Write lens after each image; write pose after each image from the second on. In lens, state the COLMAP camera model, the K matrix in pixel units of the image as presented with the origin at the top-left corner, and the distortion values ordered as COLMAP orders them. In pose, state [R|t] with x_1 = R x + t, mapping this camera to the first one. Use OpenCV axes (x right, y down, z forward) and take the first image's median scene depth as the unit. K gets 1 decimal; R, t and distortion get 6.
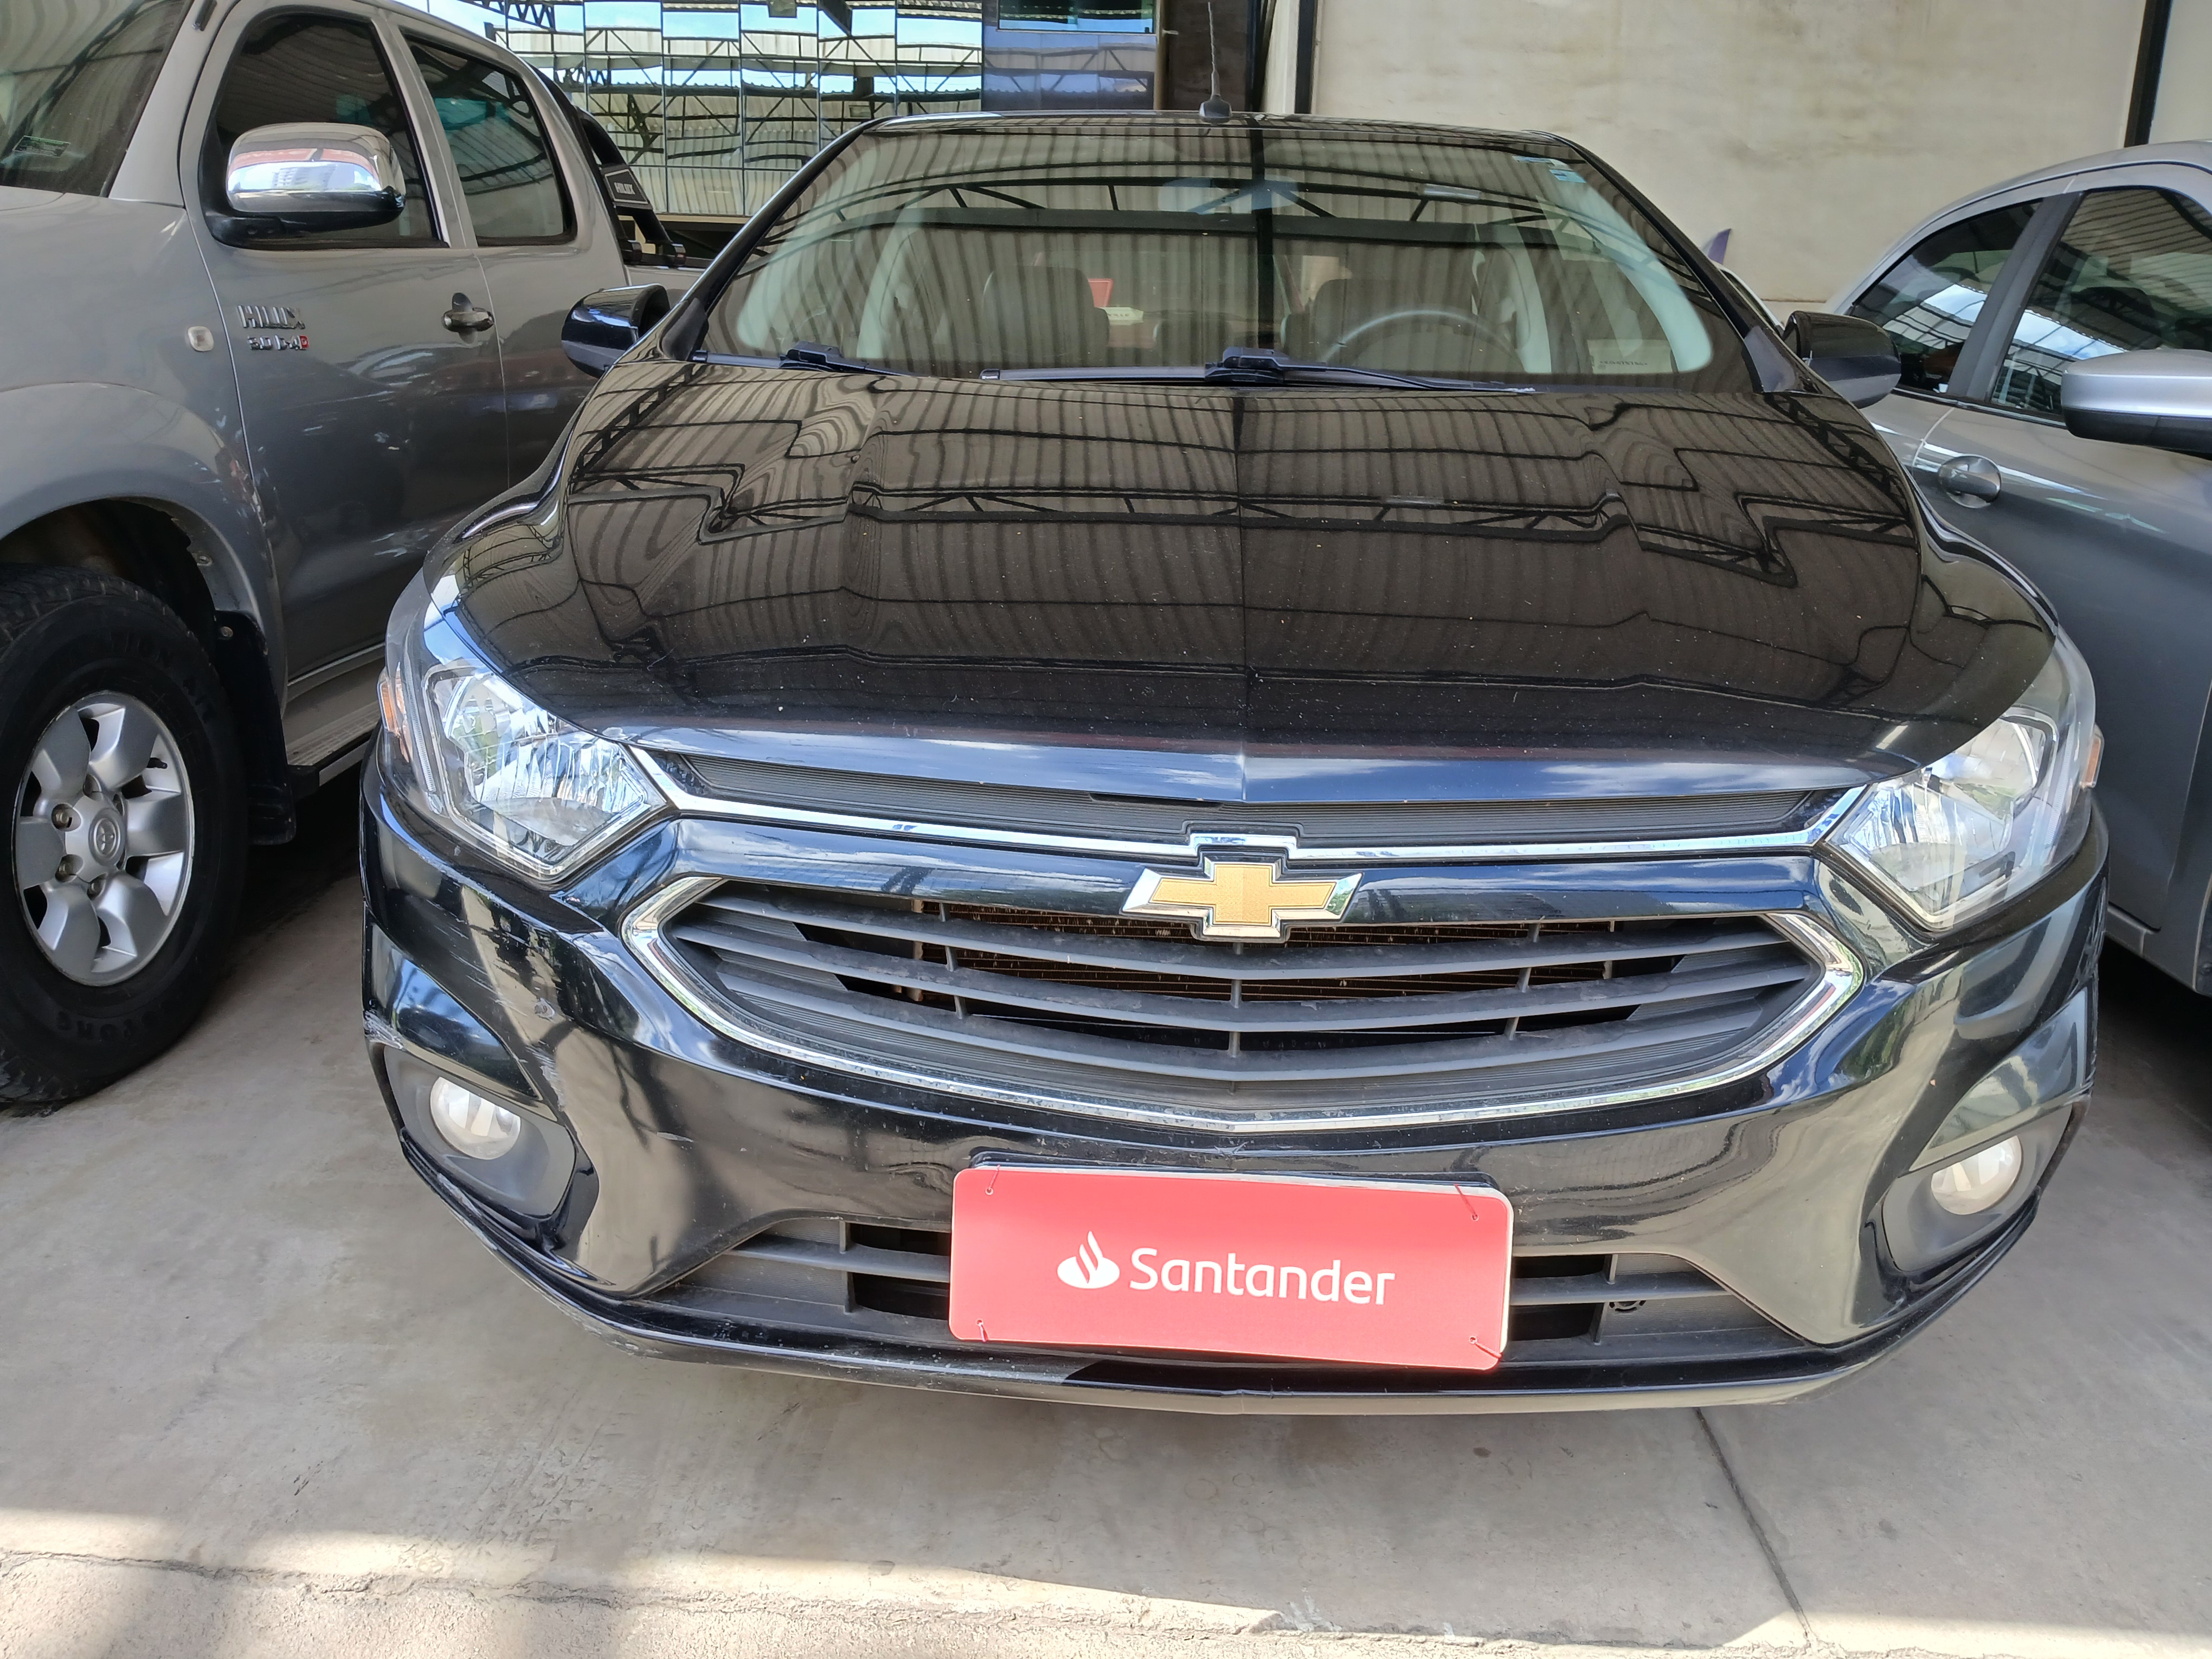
lens RADIAL K [[1681.4, 0, 1106.0], [0, 1681.4, 829.5], [0, 0, 1]] dist [0.094006, -0.183590]
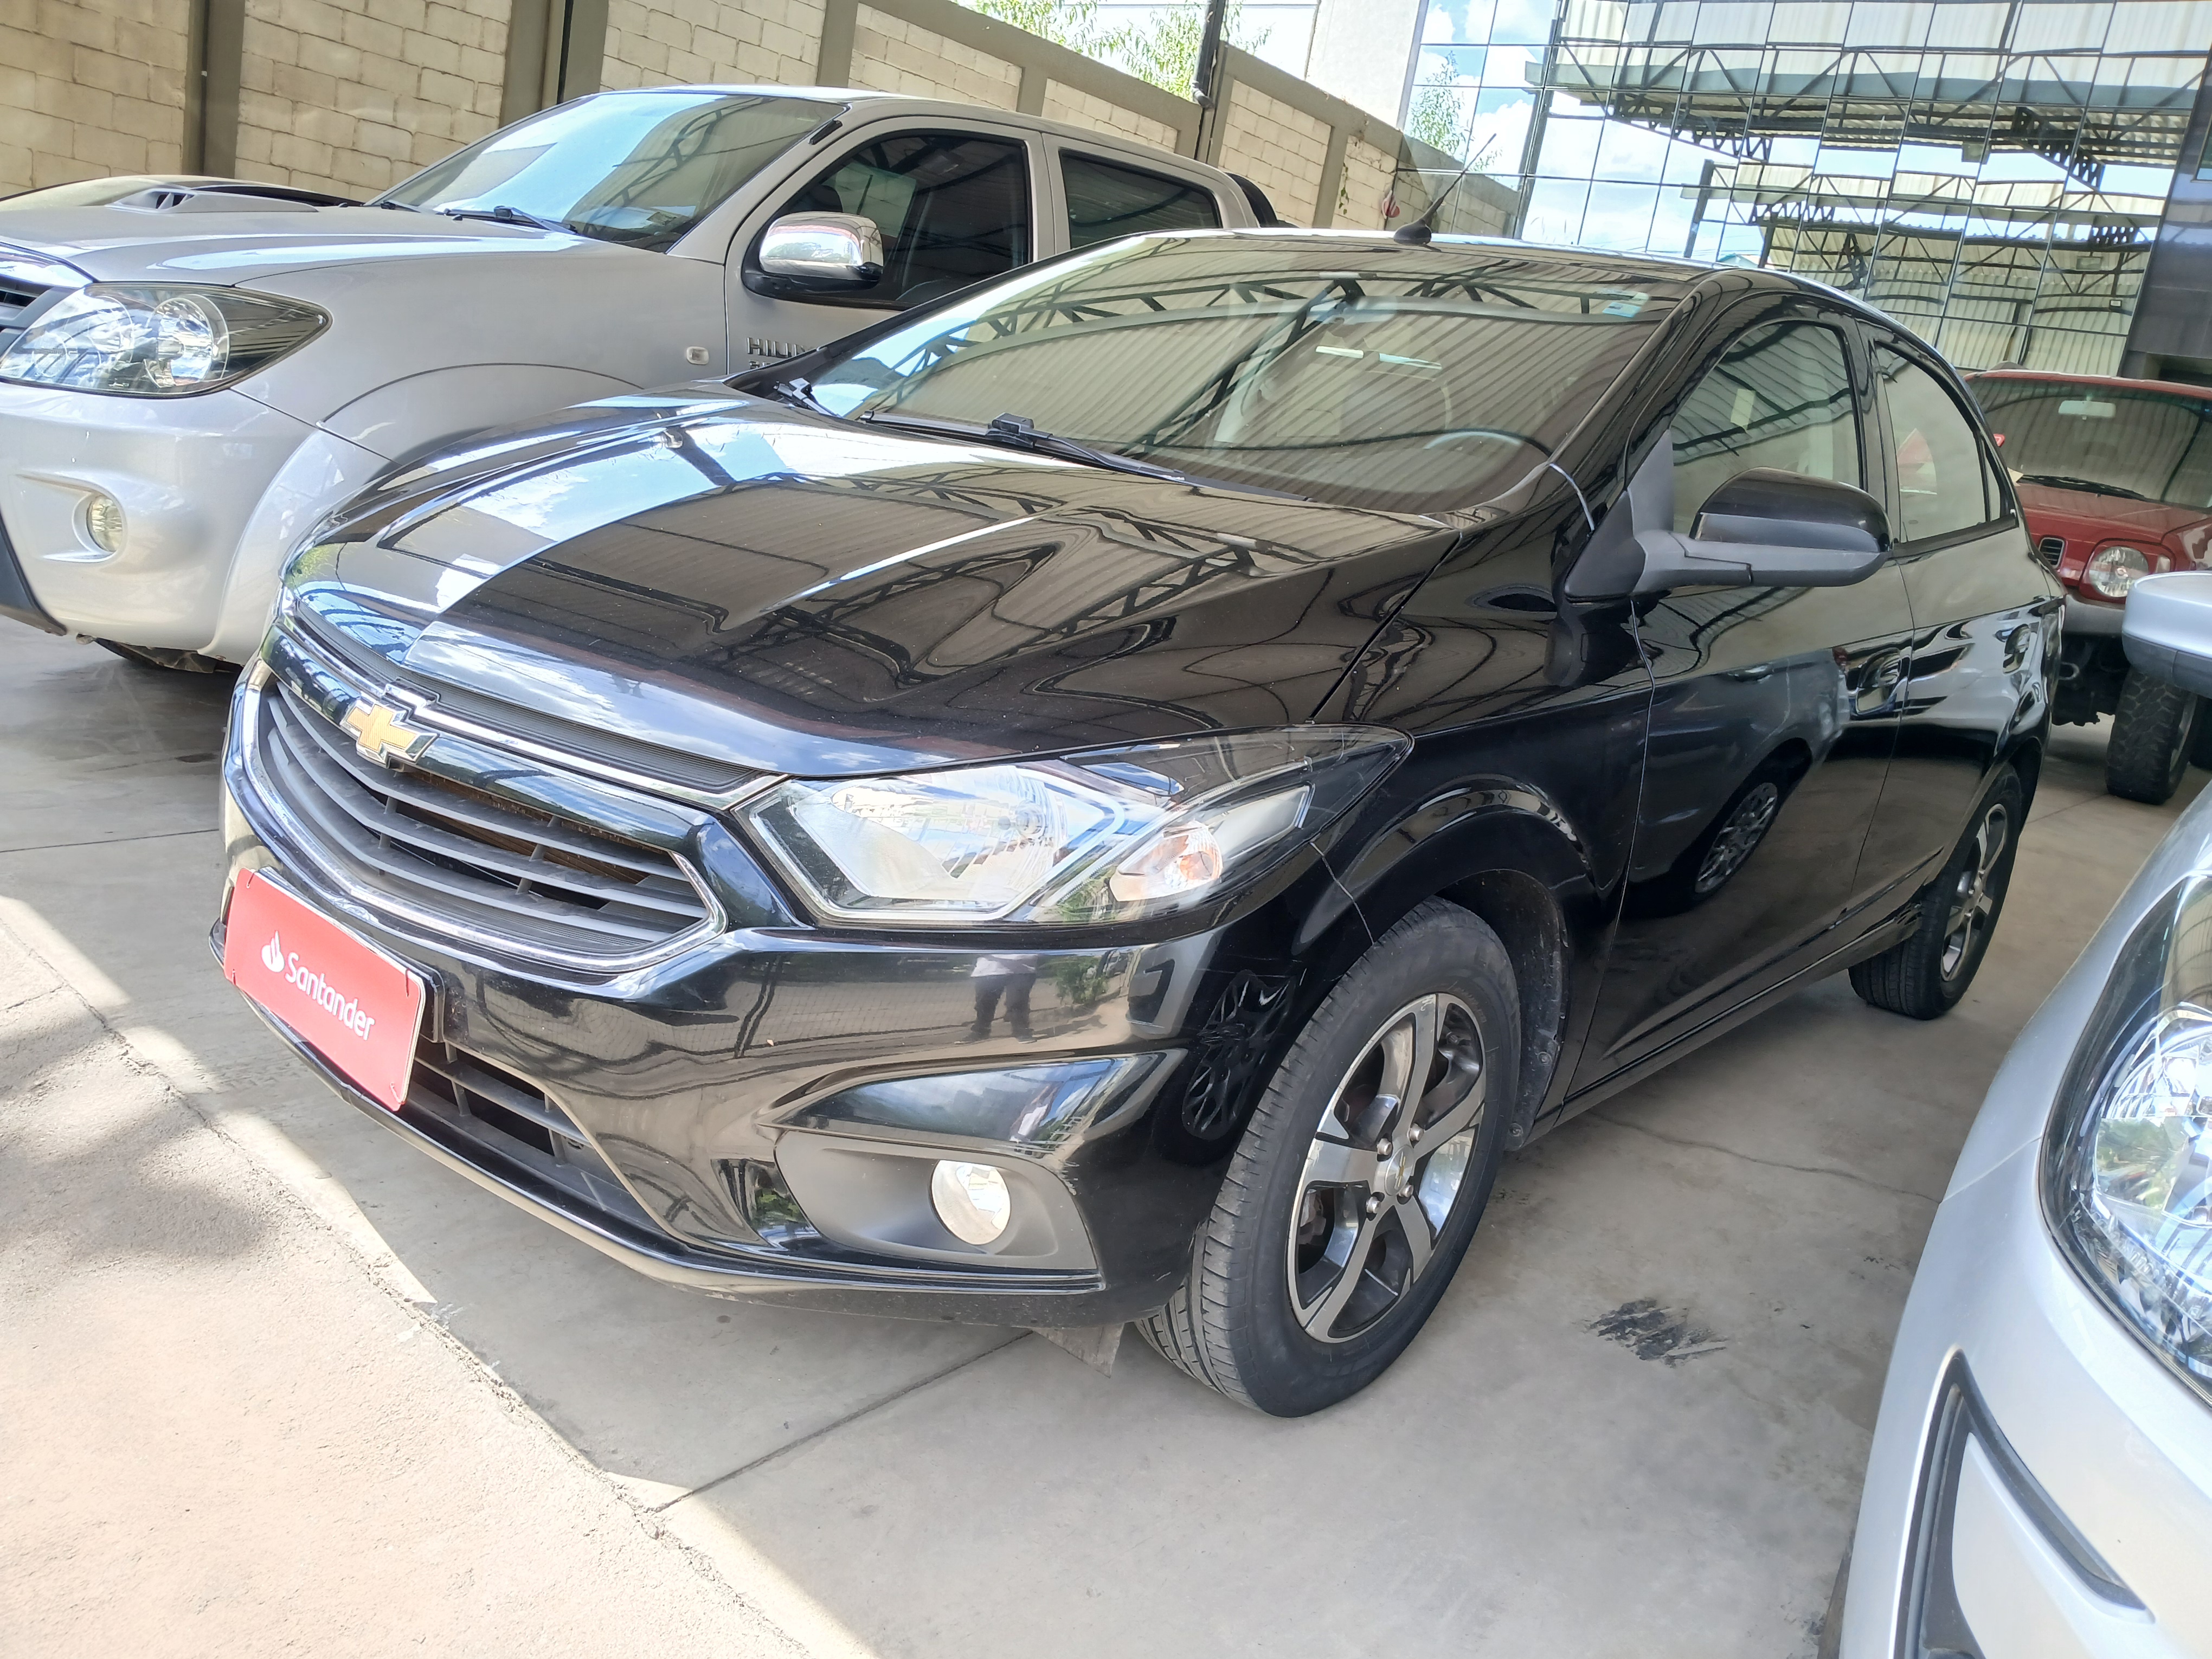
lens RADIAL K [[1689.7, 0, 1106.0], [0, 1689.7, 829.5], [0, 0, 1]] dist [-0.010126, -0.008632]
pose [[0.777244, 0.244437, -0.579778, 0.278166], [-0.281586, 0.959159, 0.026896, -0.017924], [0.562674, 0.142353, 0.814330, 0.040766]]
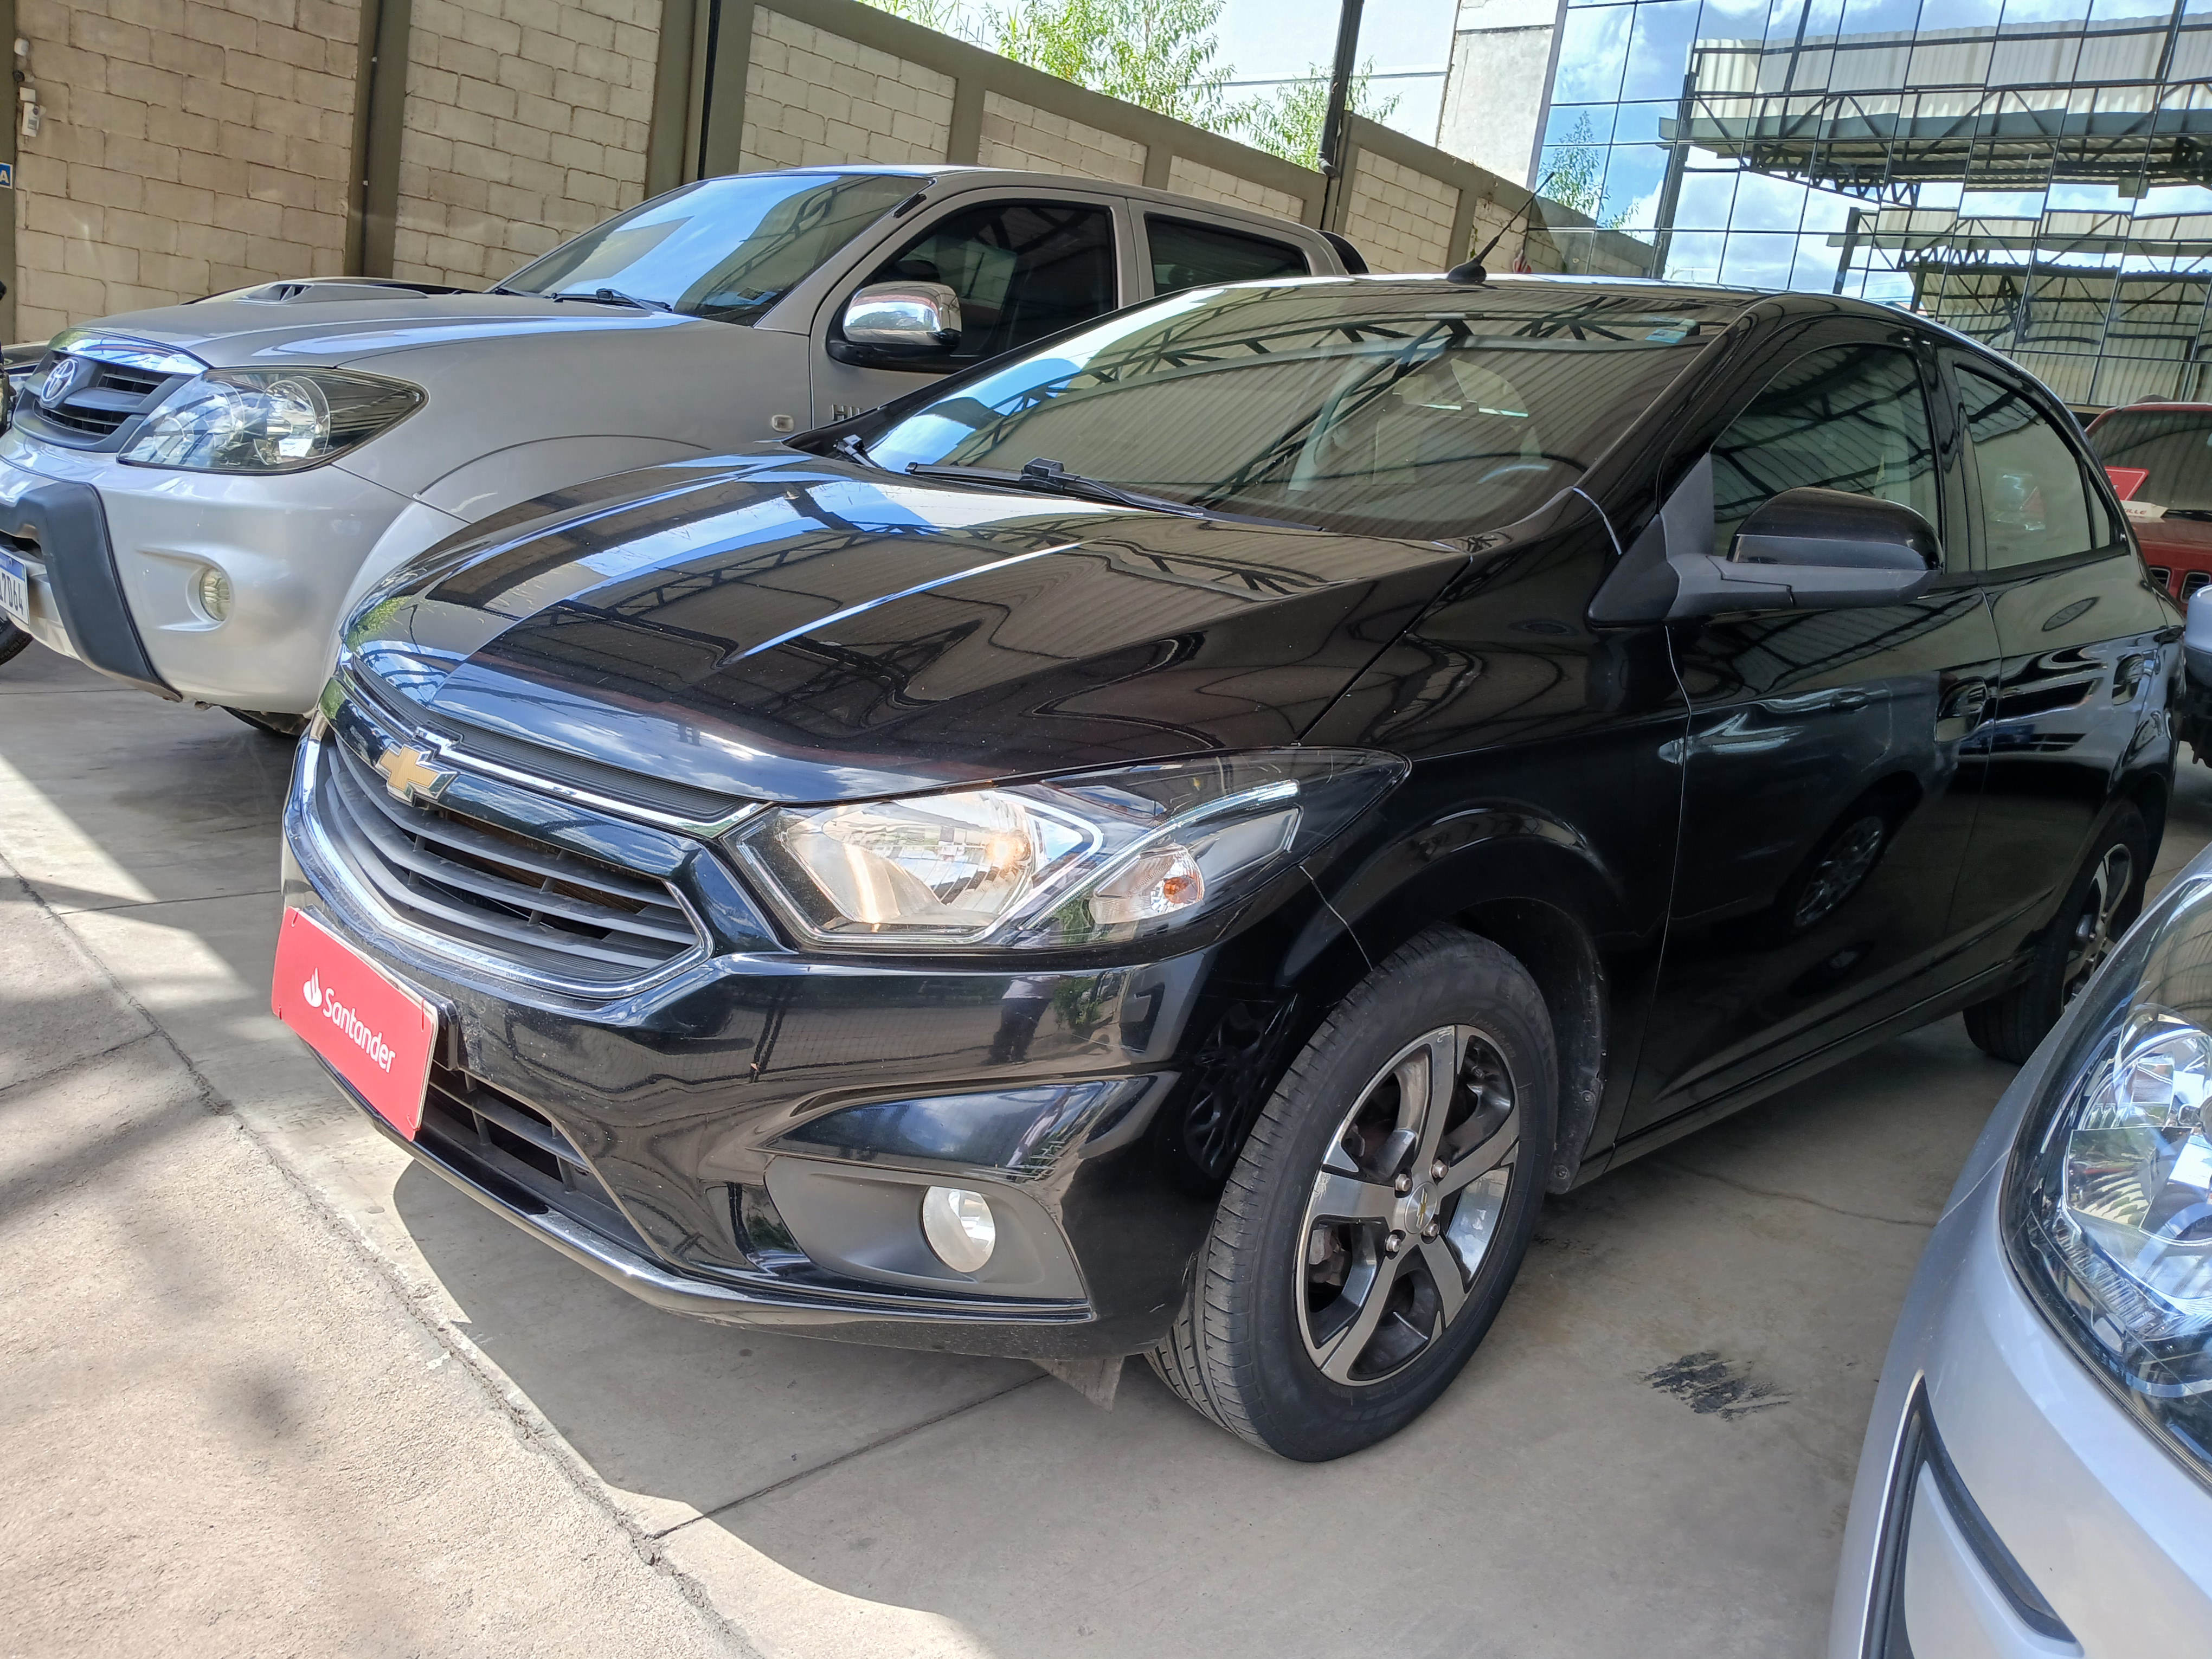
lens RADIAL K [[1695.3, 0, 1107.1], [0, 1695.3, 824.3], [0, 0, 1]] dist [-0.012029, -0.007696]
pose [[0.727150, 0.208962, -0.653902, 0.298665], [-0.269484, 0.962971, 0.008057, -0.018152], [0.631372, 0.170357, 0.756537, 0.055609]]
